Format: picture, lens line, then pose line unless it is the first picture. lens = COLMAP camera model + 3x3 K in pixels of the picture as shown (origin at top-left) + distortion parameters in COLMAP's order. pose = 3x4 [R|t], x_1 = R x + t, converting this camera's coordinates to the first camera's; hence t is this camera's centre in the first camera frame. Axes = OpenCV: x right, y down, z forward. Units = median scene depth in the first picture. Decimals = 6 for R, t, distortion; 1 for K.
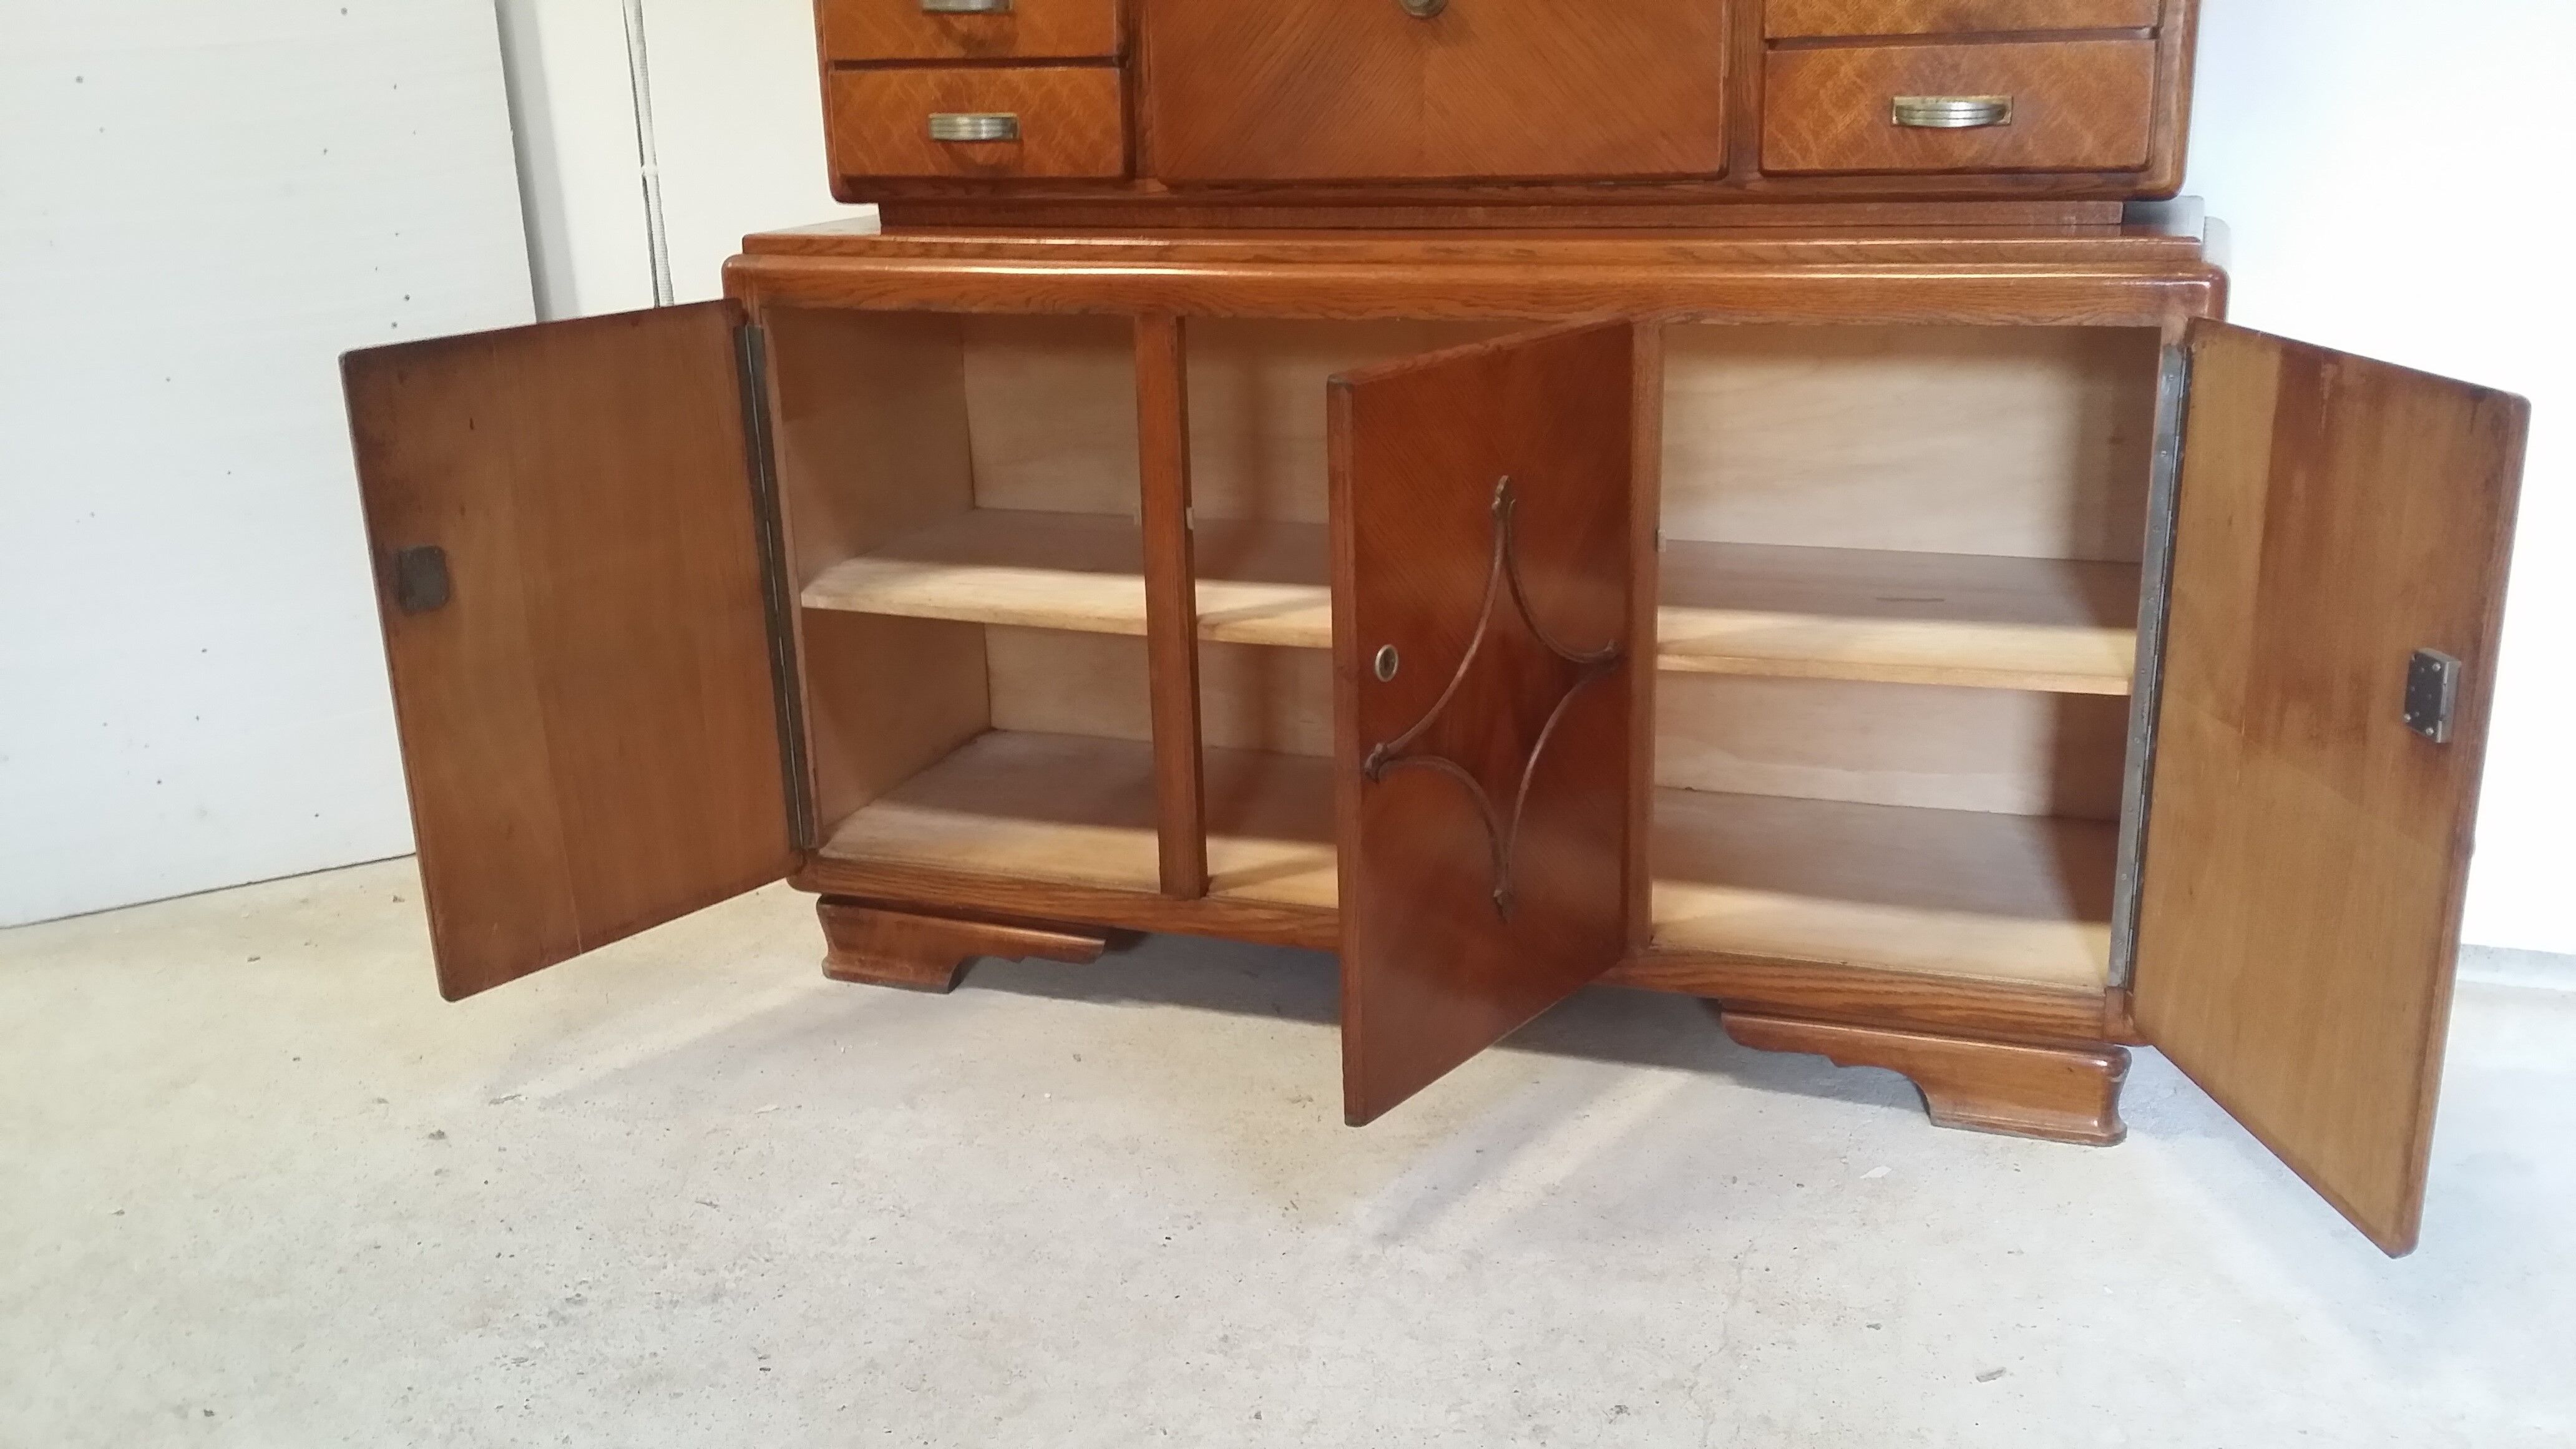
lens RADIAL K [[2200.6, 0, 1288.0], [0, 2200.6, 724.5], [0, 0, 1]] dist [0.072340, -0.001039]
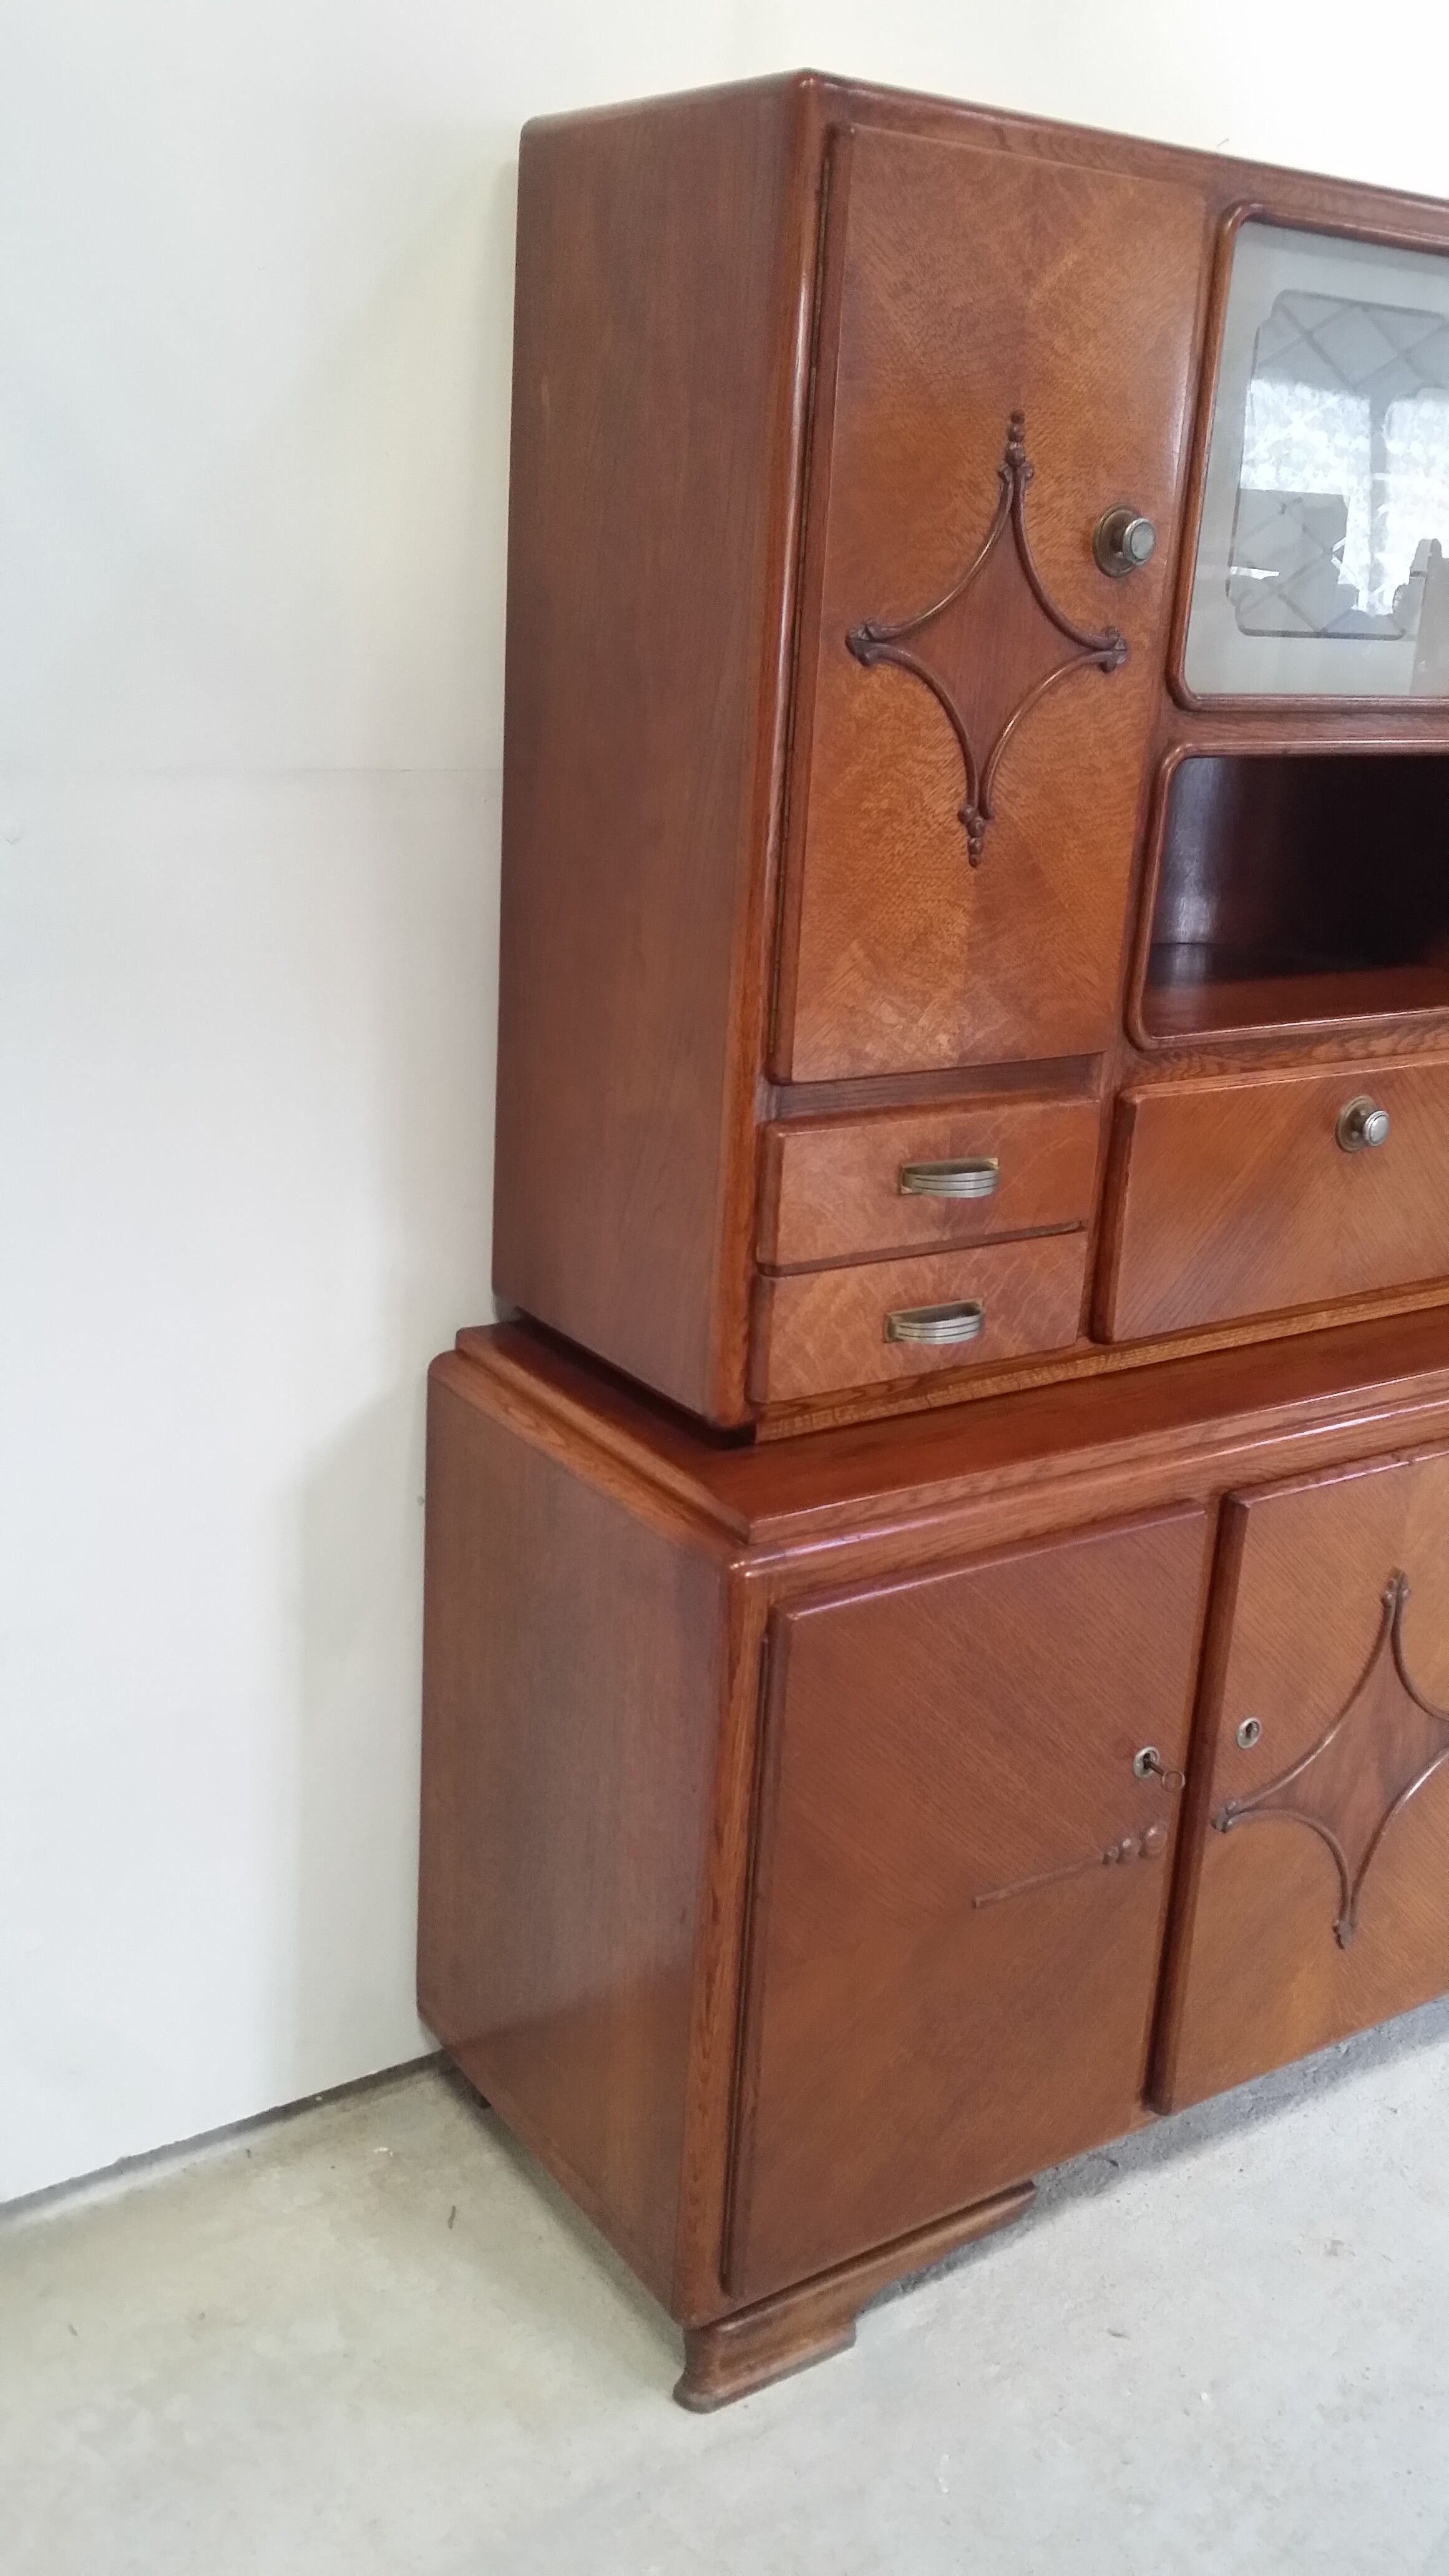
lens RADIAL K [[2409.6, 0, 724.5], [0, 2409.6, 1288.0], [0, 0, 1]] dist [-0.001530, -0.007652]
pose [[0.597303, -0.189762, 0.779243, -0.867938], [0.178966, 0.978643, 0.101139, -0.383015], [-0.781793, 0.079048, 0.618508, 0.518559]]
